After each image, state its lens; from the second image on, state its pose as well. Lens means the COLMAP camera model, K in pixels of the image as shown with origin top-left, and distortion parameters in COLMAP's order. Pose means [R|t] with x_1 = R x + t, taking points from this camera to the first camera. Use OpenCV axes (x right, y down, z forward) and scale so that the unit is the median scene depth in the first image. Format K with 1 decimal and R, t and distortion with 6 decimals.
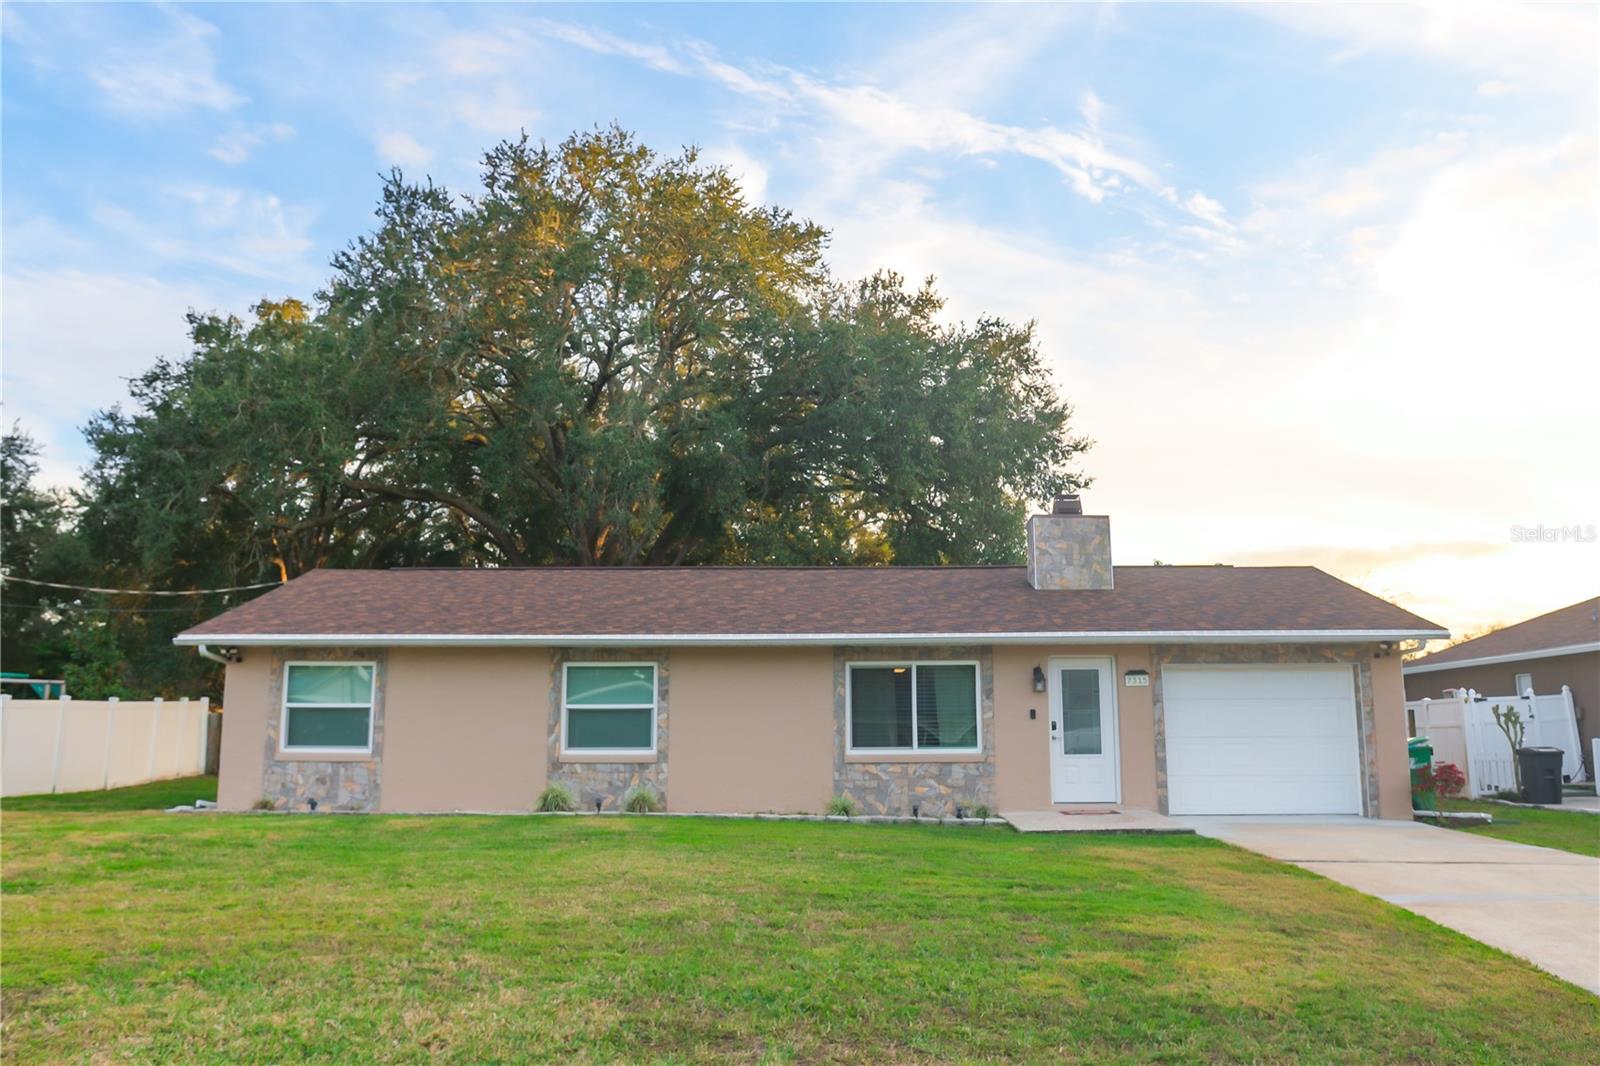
lens RADIAL K [[1328.7, 0, 771.1], [0, 1328.7, 523.7], [0, 0, 1]] dist [-0.092609, 0.090954]
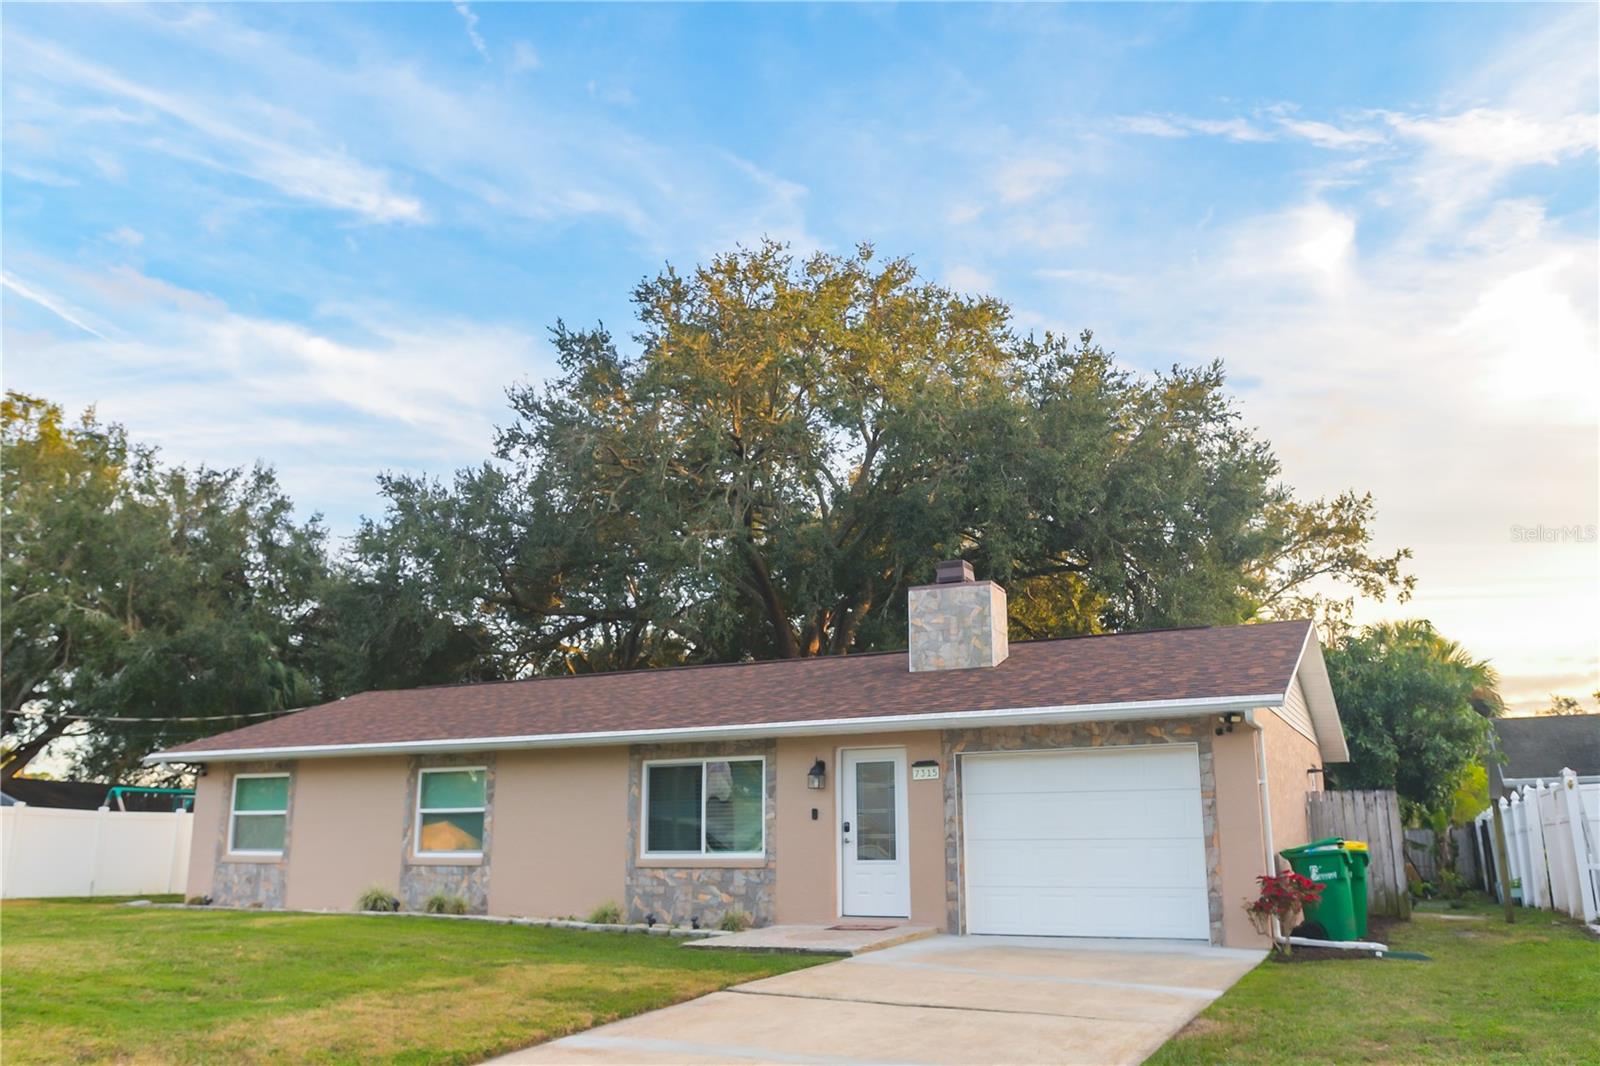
lens RADIAL K [[1328.7, 0, 771.1], [0, 1328.7, 523.7], [0, 0, 1]] dist [-0.092609, 0.090954]
pose [[0.889372, -0.111333, -0.443421, 0.586723], [0.075814, 0.992383, -0.097103, 0.034082], [0.450854, 0.052743, 0.891038, 0.181084]]
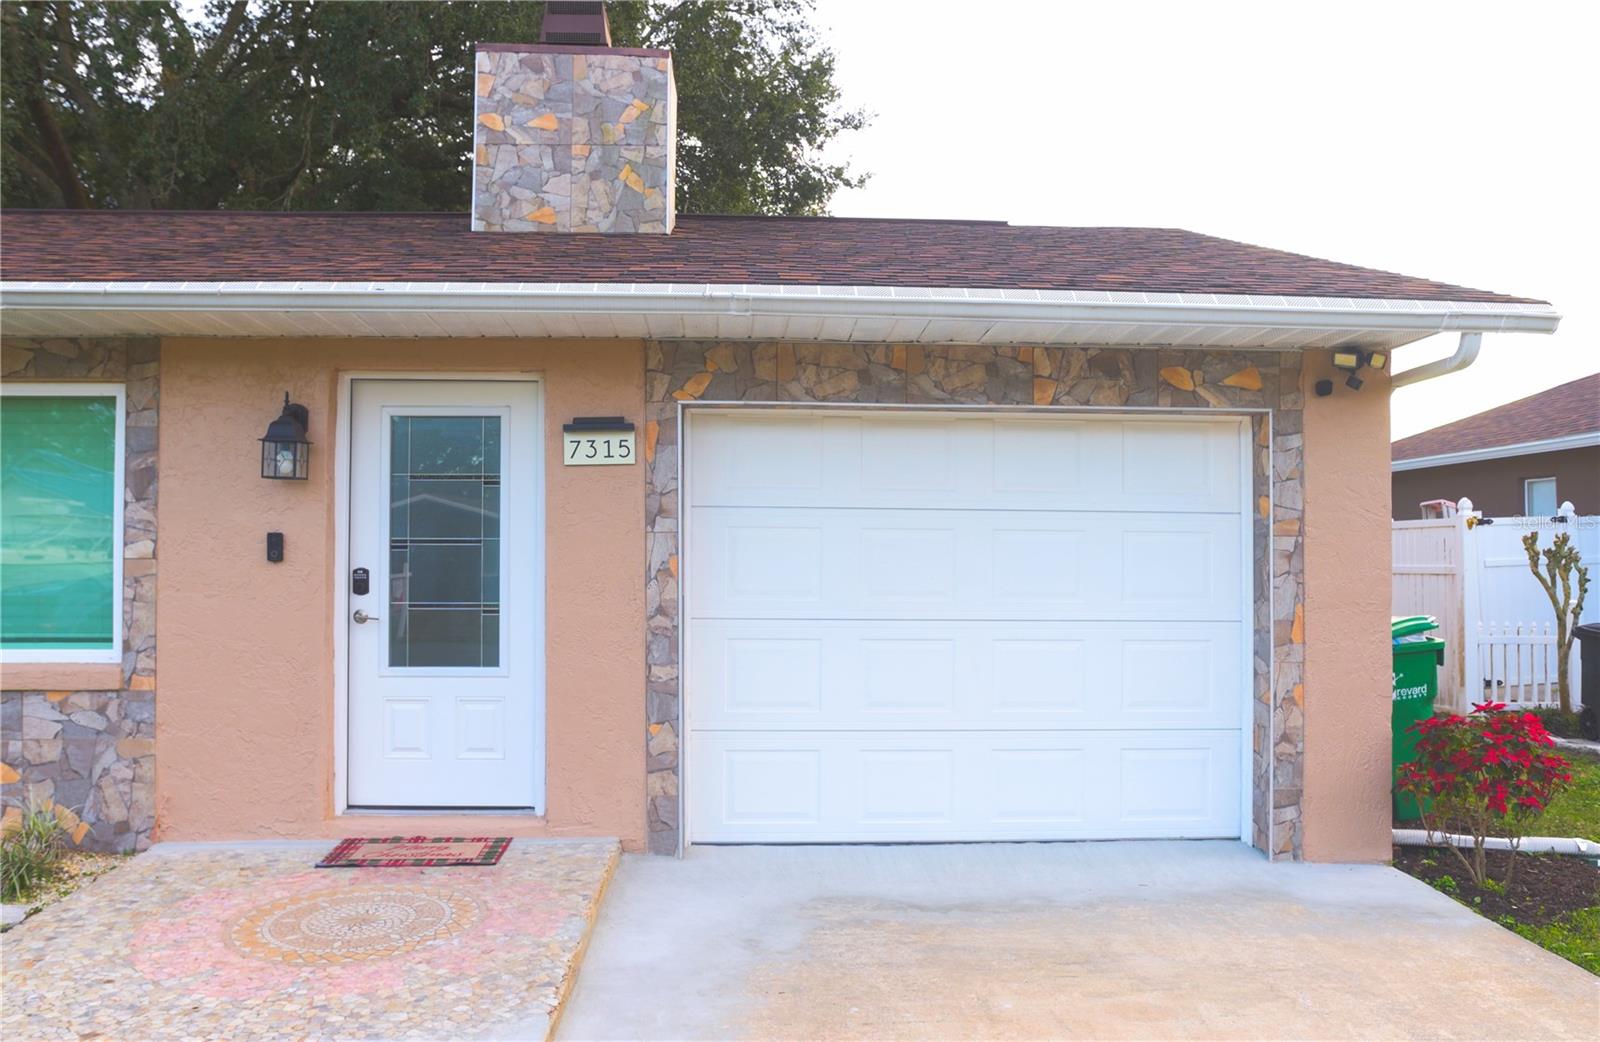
lens RADIAL K [[1281.5, 0, 790.3], [0, 1281.5, 545.7], [0, 0, 1]] dist [-0.099956, 0.084179]
pose [[0.997765, 0.005077, 0.066630, 0.303637], [-0.015378, 0.987791, 0.155024, 0.092693], [-0.065029, -0.155702, 0.985661, 0.679707]]
